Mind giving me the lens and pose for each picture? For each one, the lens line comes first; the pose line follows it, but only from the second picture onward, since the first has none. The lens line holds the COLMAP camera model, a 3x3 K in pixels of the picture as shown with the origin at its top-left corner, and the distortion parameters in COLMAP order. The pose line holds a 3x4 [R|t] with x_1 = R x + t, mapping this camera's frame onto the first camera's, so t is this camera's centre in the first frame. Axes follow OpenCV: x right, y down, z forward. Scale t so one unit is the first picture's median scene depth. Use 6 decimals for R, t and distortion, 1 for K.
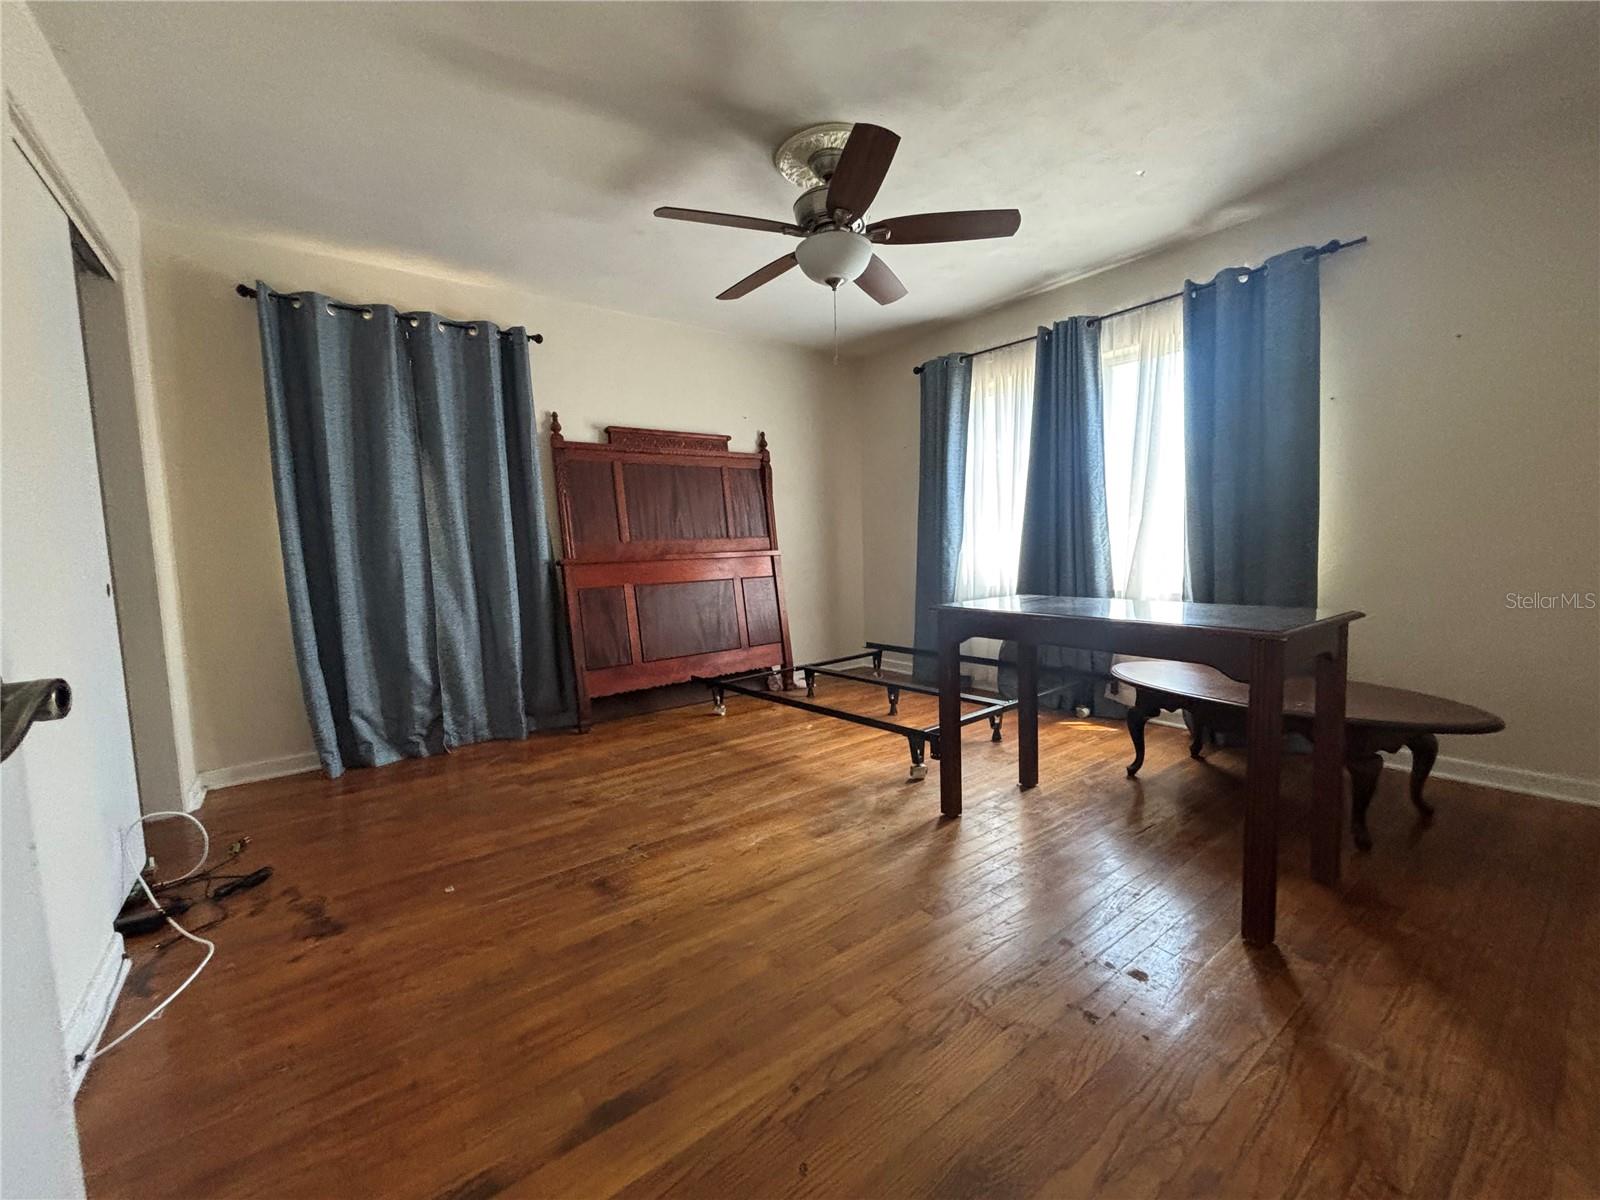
lens RADIAL K [[647.5, 0, 799.1], [0, 647.5, 599.6], [0, 0, 1]] dist [0.003746, -0.001019]
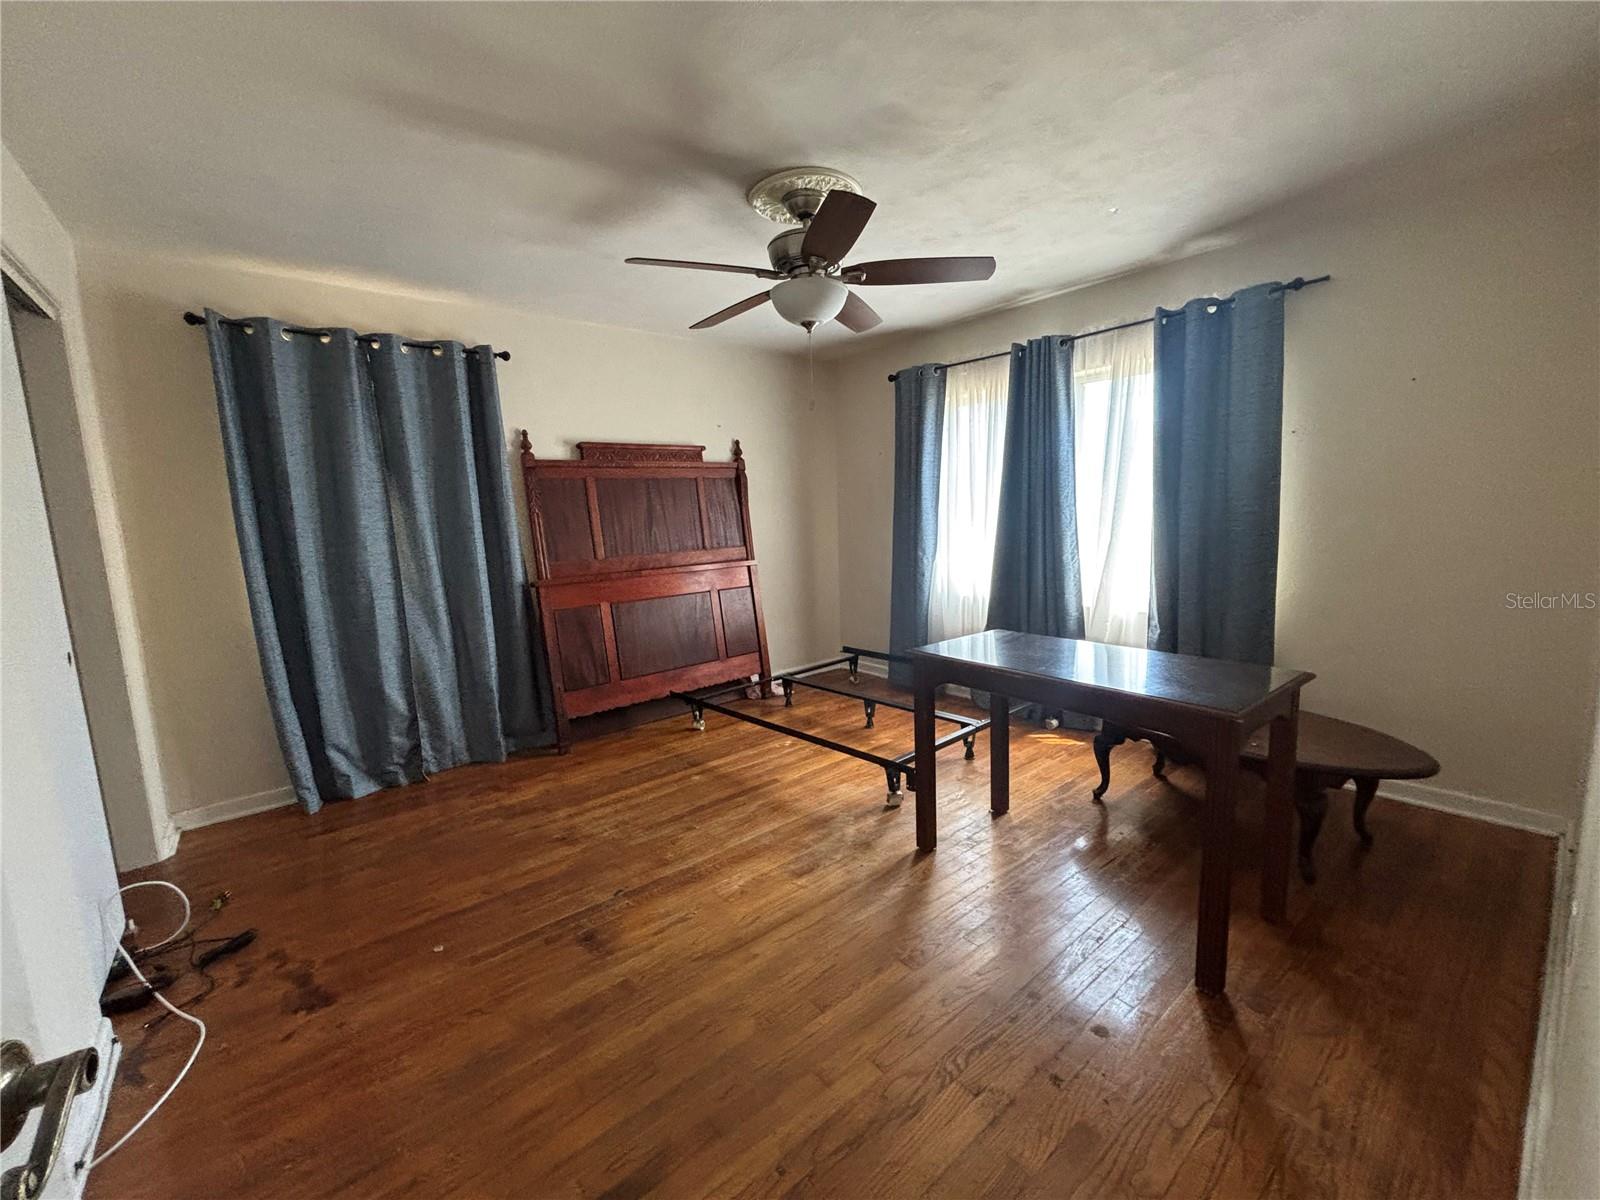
lens RADIAL K [[647.5, 0, 799.3], [0, 647.5, 595.0], [0, 0, 1]] dist [0.003746, -0.001019]
pose [[0.999195, -0.011101, 0.038554, -0.004237], [0.009201, 0.998750, 0.049133, -0.124145], [-0.039052, -0.048738, 0.998048, -0.009502]]
